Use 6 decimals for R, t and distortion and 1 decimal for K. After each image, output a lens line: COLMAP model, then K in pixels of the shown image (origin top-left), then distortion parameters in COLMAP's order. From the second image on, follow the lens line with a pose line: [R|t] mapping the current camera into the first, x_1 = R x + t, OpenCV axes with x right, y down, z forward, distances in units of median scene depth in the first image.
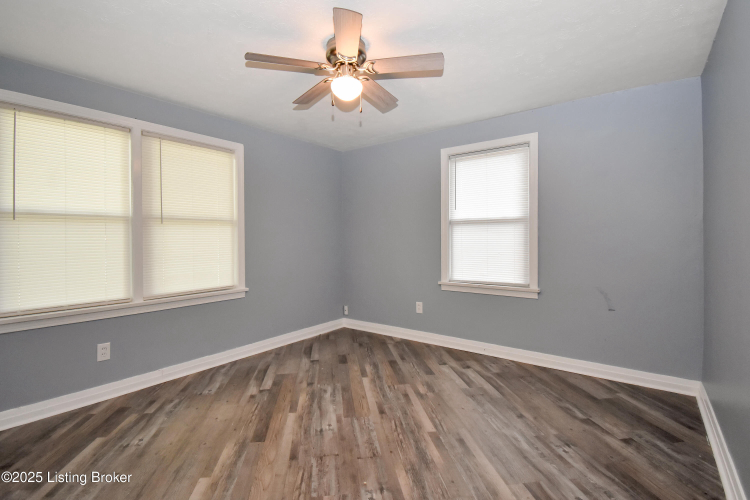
lens RADIAL K [[345.7, 0, 375.0], [0, 345.7, 250.0], [0, 0, 1]] dist [0.000332, -0.000114]
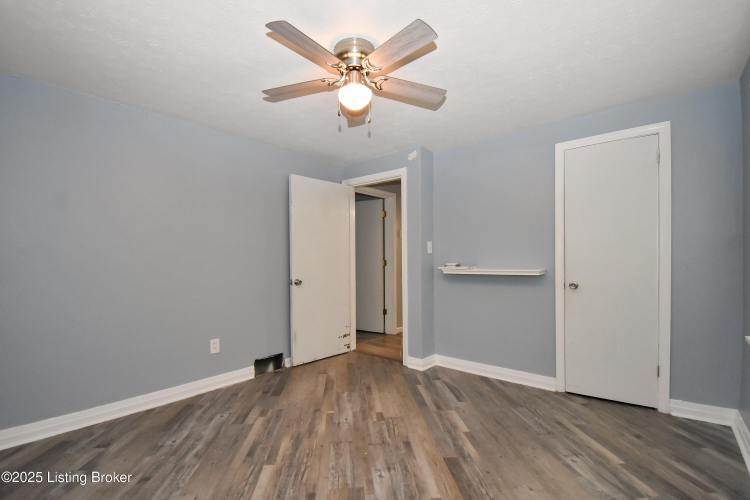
lens RADIAL K [[345.7, 0, 375.0], [0, 345.7, 250.0], [0, 0, 1]] dist [0.000332, -0.000114]
pose [[-0.998383, 0.017105, 0.054206, -0.191976], [0.017573, 0.999812, 0.008164, -0.057593], [-0.054056, 0.009103, -0.998496, 2.048810]]
